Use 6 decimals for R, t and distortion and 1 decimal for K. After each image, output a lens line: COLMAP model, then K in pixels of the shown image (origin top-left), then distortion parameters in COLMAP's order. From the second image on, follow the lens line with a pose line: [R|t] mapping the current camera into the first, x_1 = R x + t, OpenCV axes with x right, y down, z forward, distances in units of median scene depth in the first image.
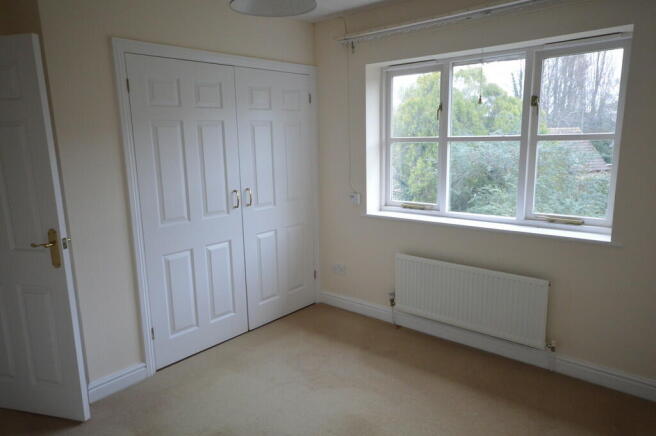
lens RADIAL K [[461.8, 0, 328.0], [0, 461.8, 218.0], [0, 0, 1]] dist [0.001481, 0.066877]
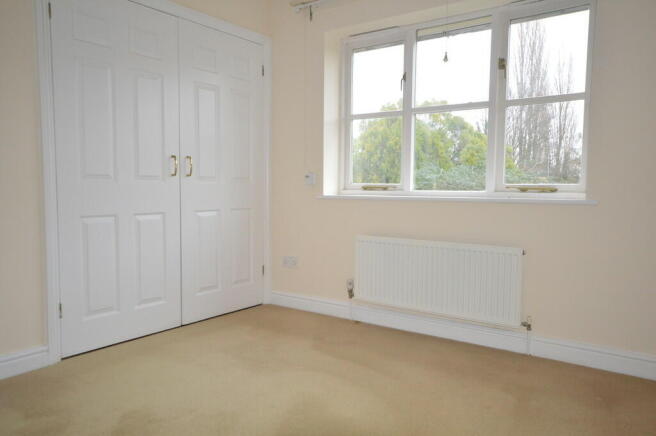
lens RADIAL K [[503.8, 0, 328.0], [0, 503.8, 218.0], [0, 0, 1]] dist [0.031715, 0.004869]
pose [[0.996079, 0.024736, 0.084944, 0.010937], [-0.014957, 0.993381, -0.113890, 0.143457], [-0.087199, 0.112173, 0.989855, 0.037676]]
